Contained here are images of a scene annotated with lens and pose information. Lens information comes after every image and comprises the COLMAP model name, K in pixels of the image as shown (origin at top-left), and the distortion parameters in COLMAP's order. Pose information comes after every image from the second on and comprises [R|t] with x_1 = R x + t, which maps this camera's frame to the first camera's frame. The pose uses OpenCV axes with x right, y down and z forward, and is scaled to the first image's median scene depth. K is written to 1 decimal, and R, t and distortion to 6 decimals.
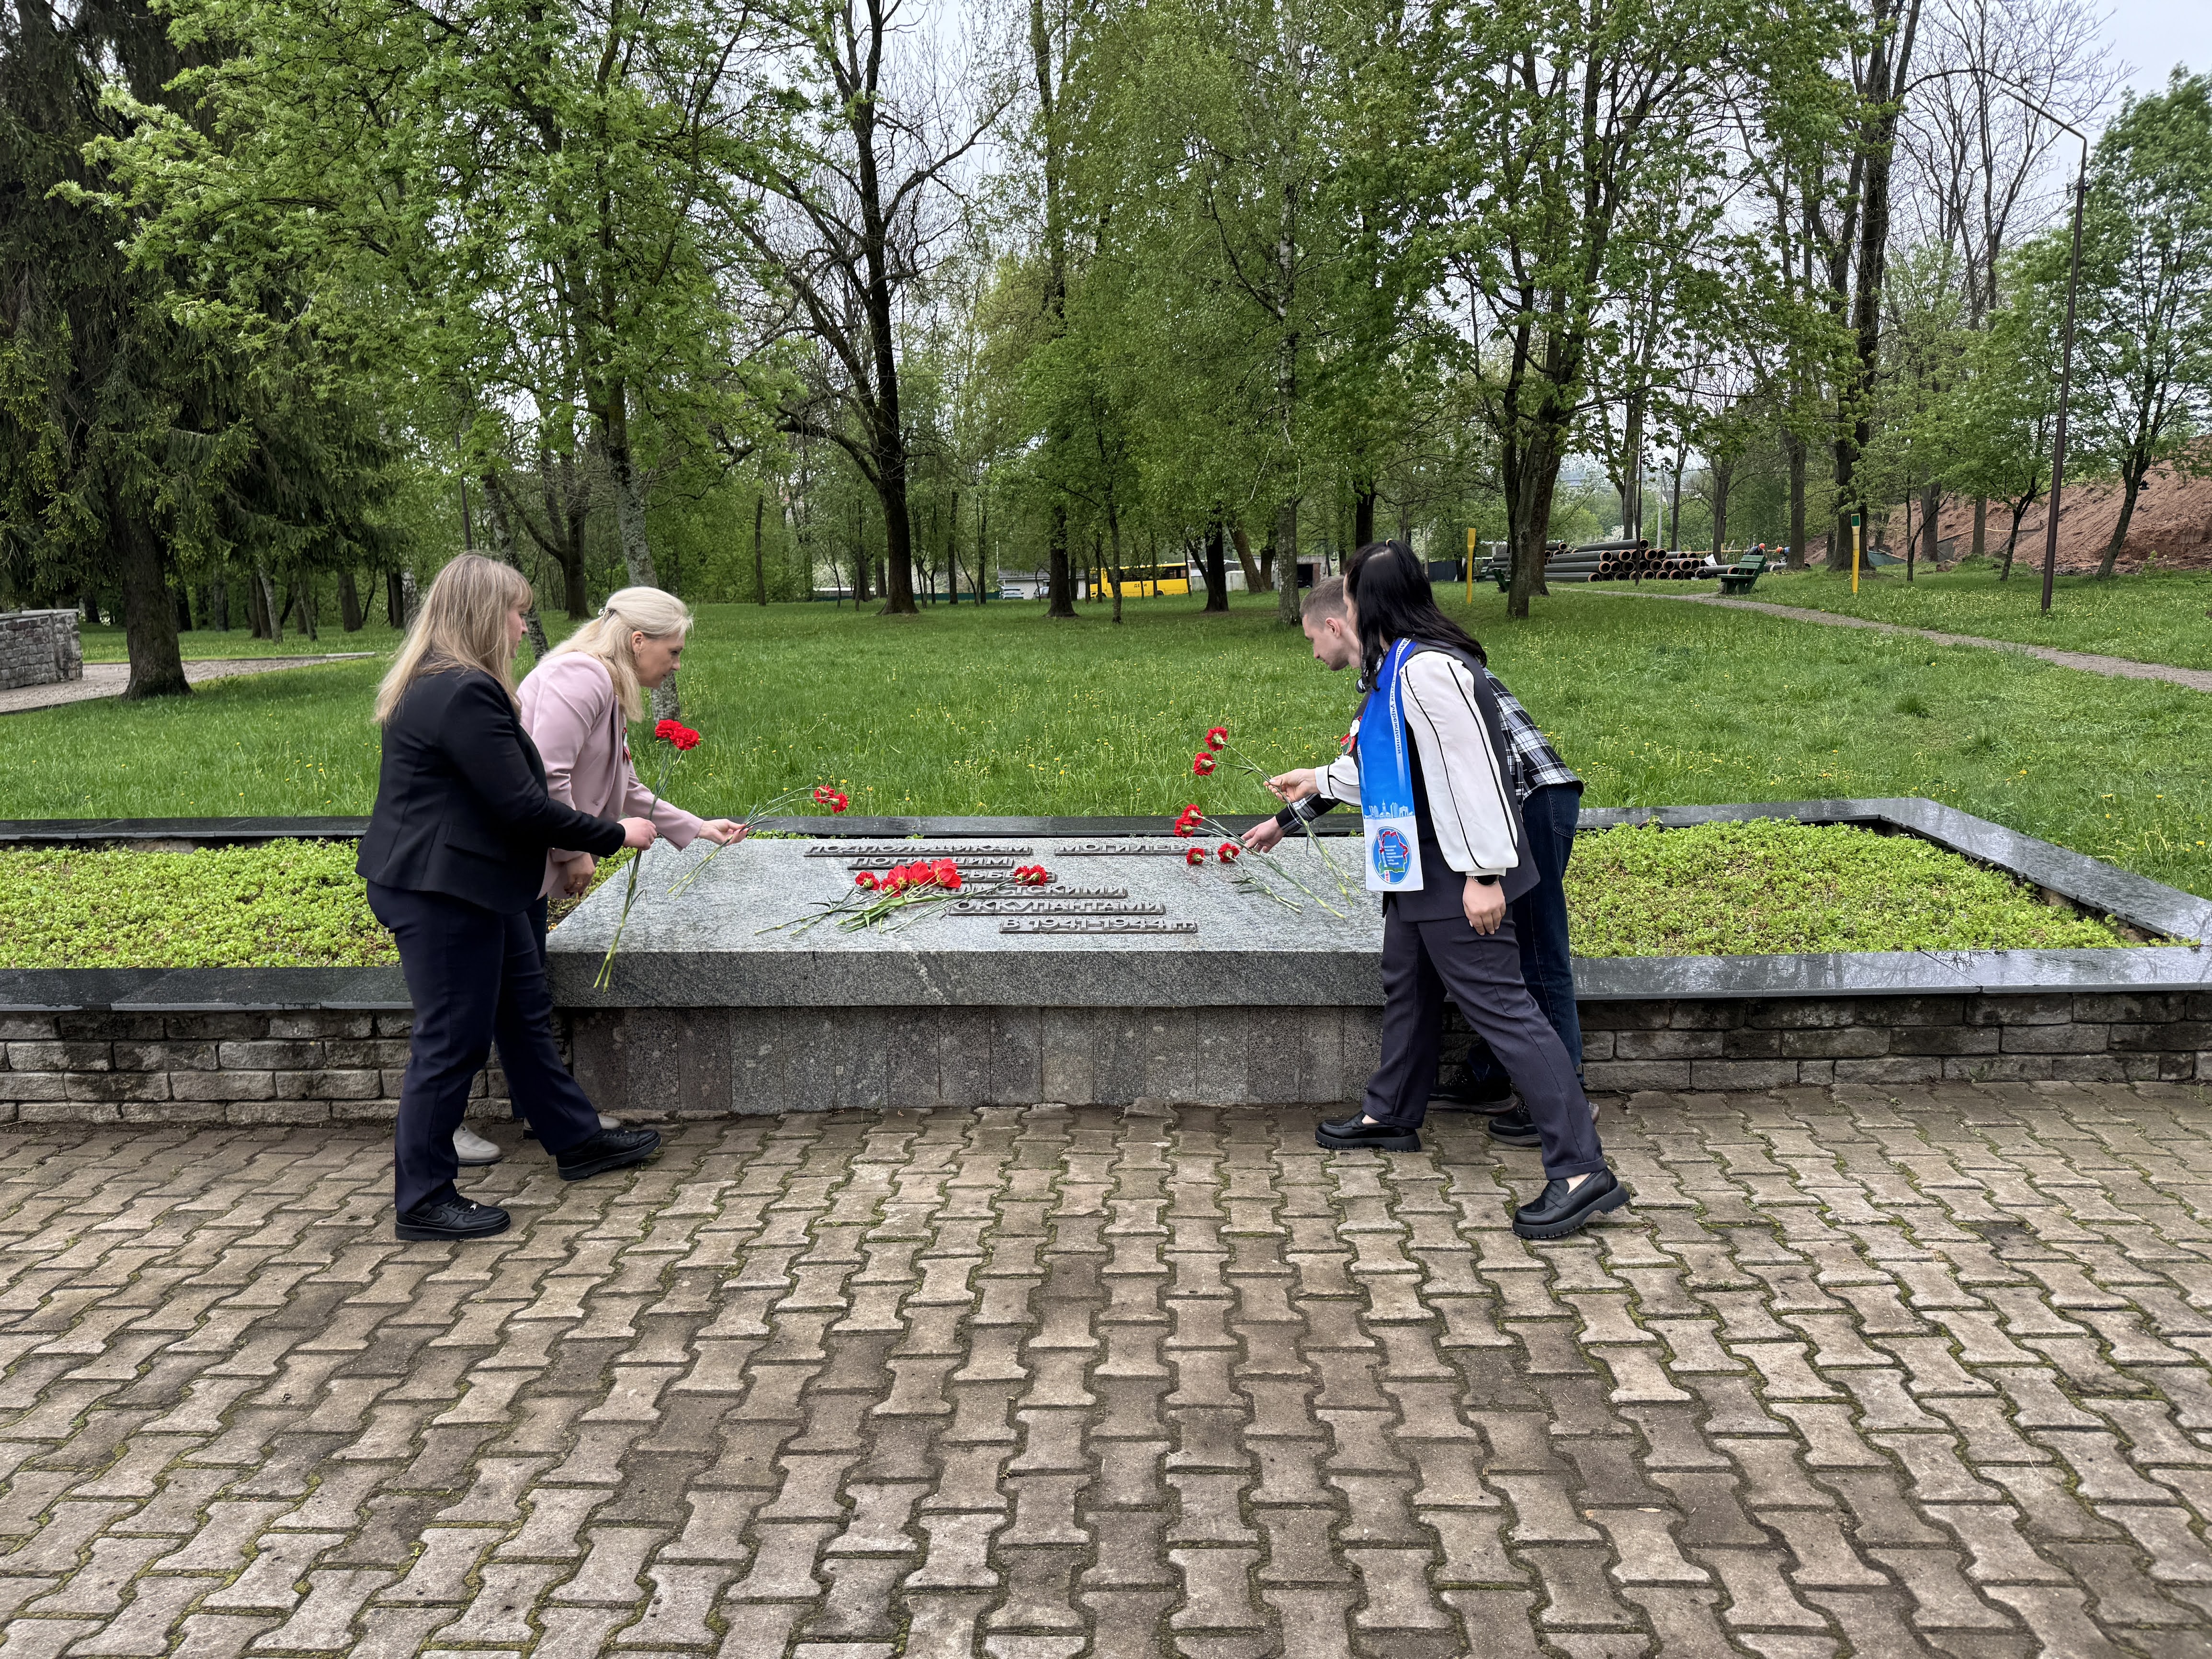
lens RADIAL K [[1489.7, 0, 1106.0], [0, 1489.7, 829.5], [0, 0, 1]] dist [0.003551, -0.009179]
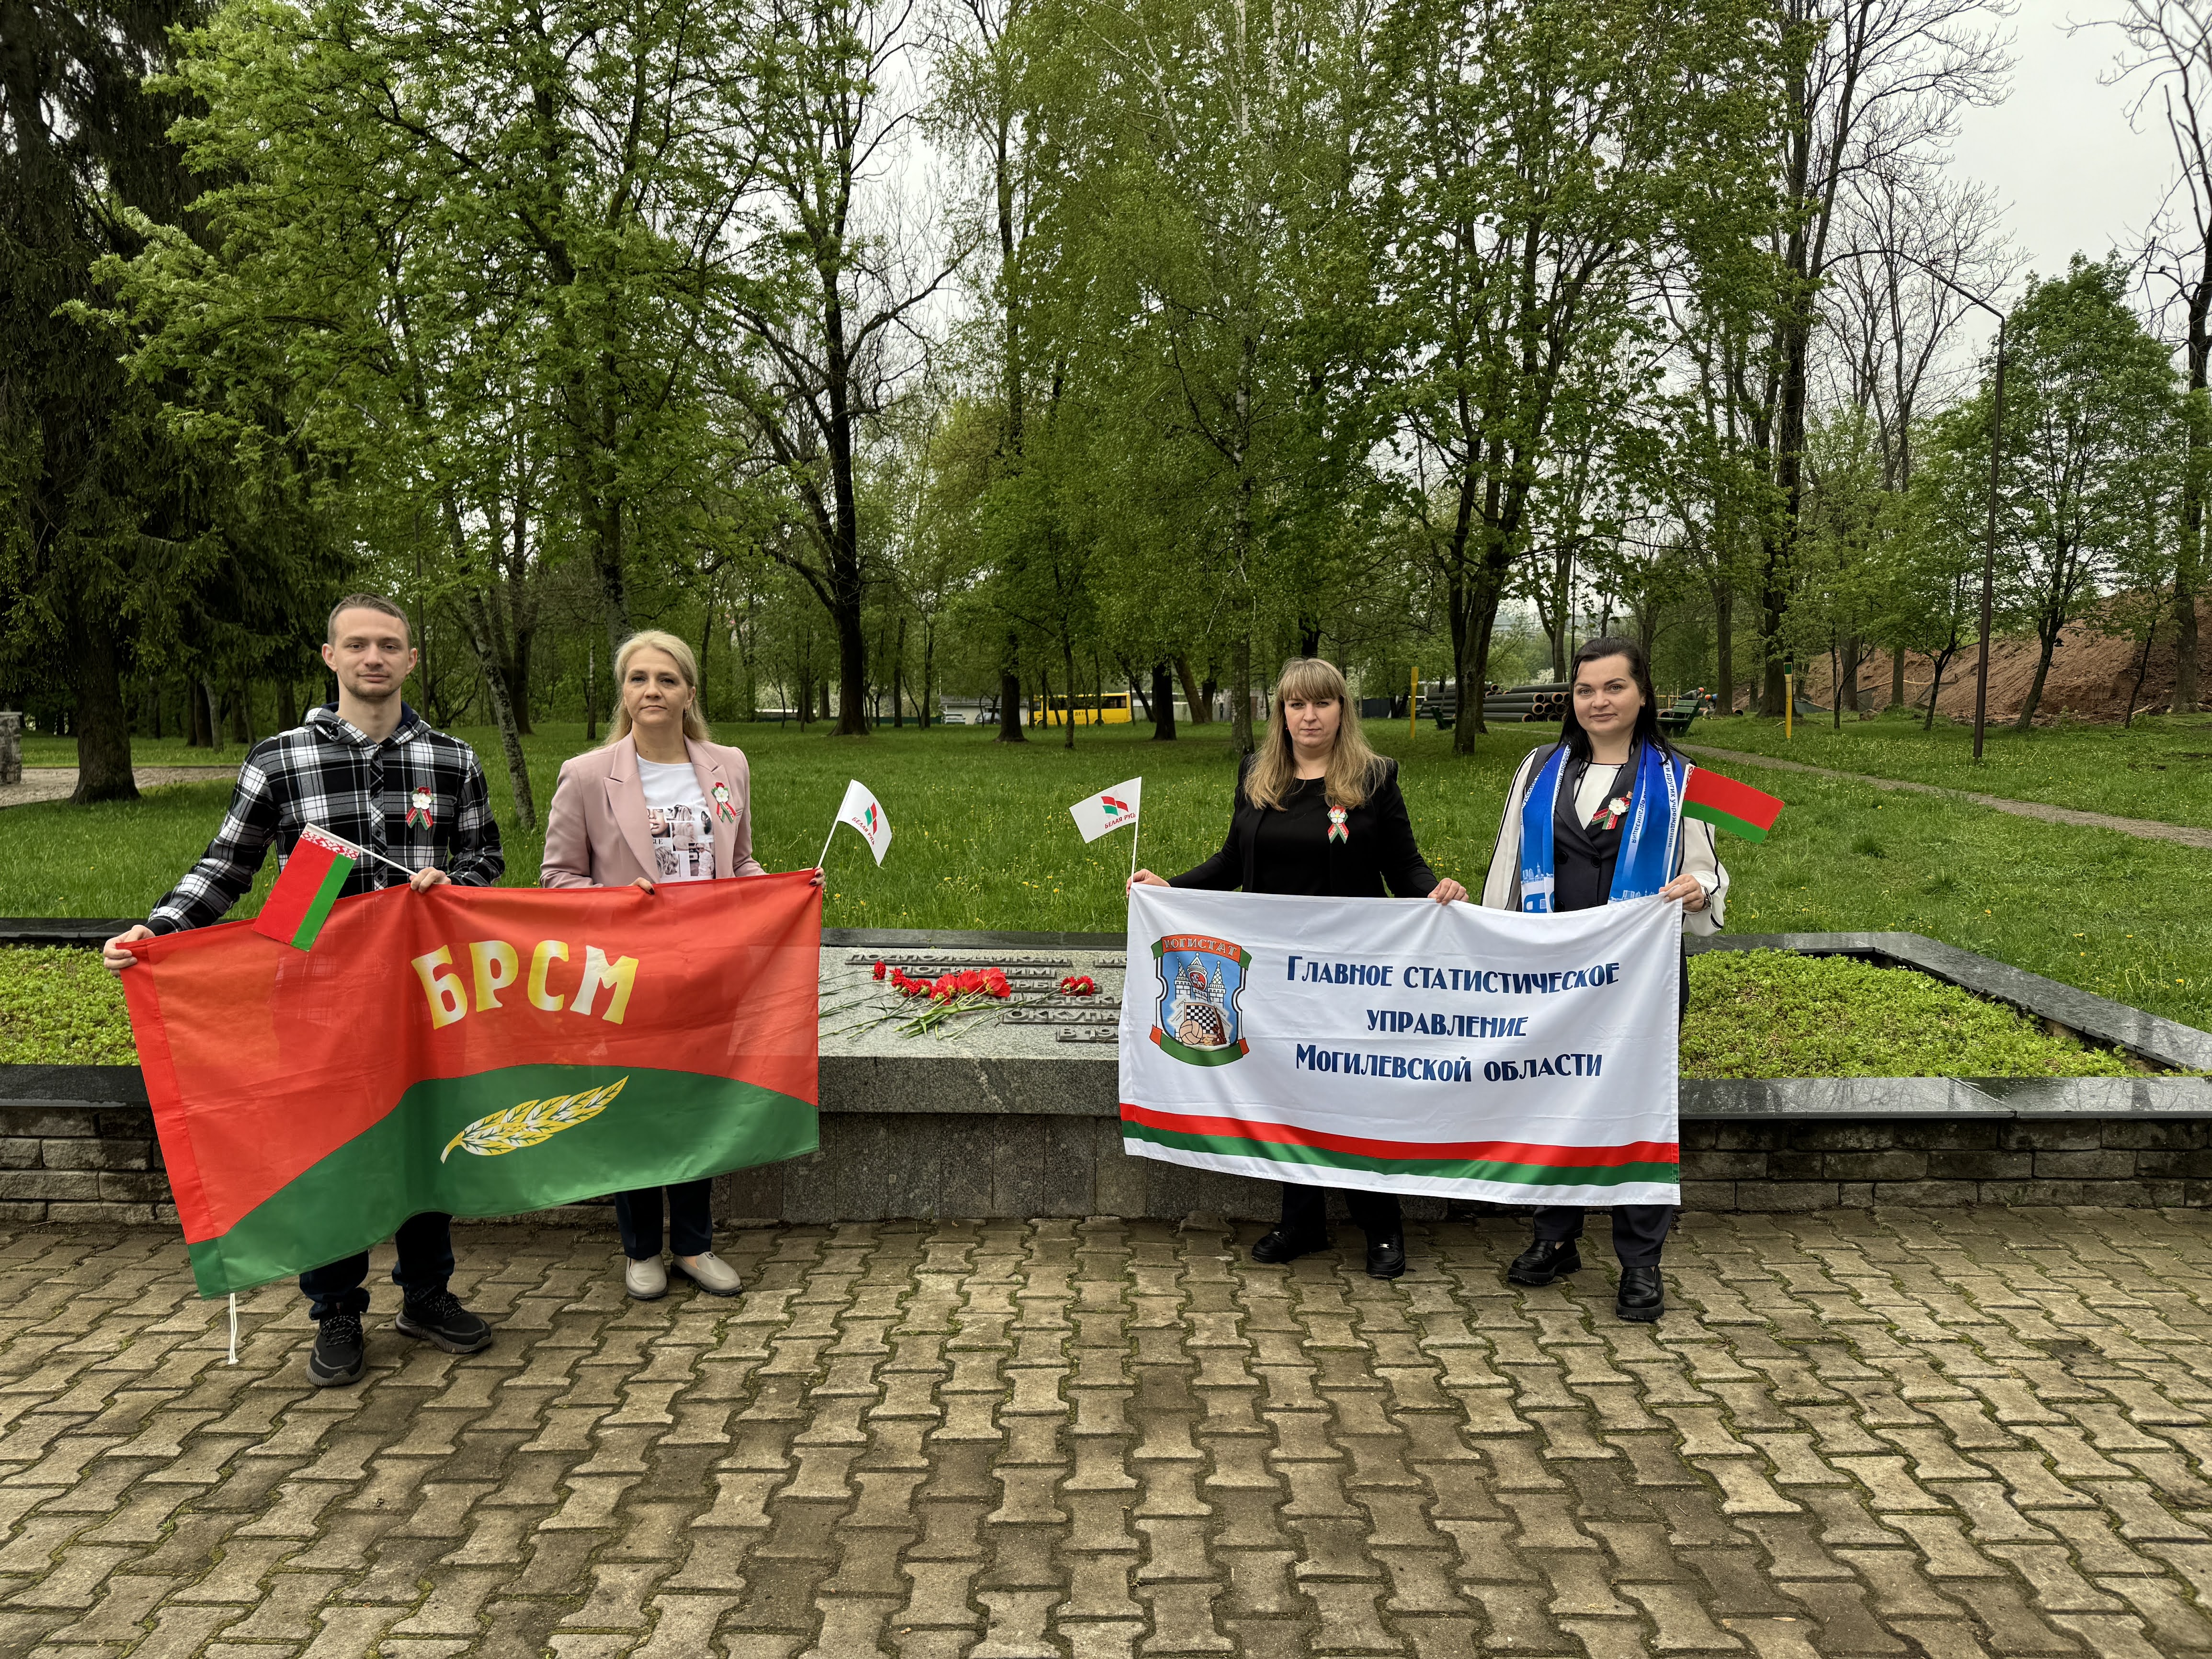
lens RADIAL K [[1489.7, 0, 1106.0], [0, 1489.7, 829.5], [0, 0, 1]] dist [0.003551, -0.009179]
pose [[0.999228, 0.021183, 0.033085, -0.110121], [-0.018279, 0.996150, -0.085733, 0.016463], [-0.034774, 0.085062, 0.995769, -0.023794]]
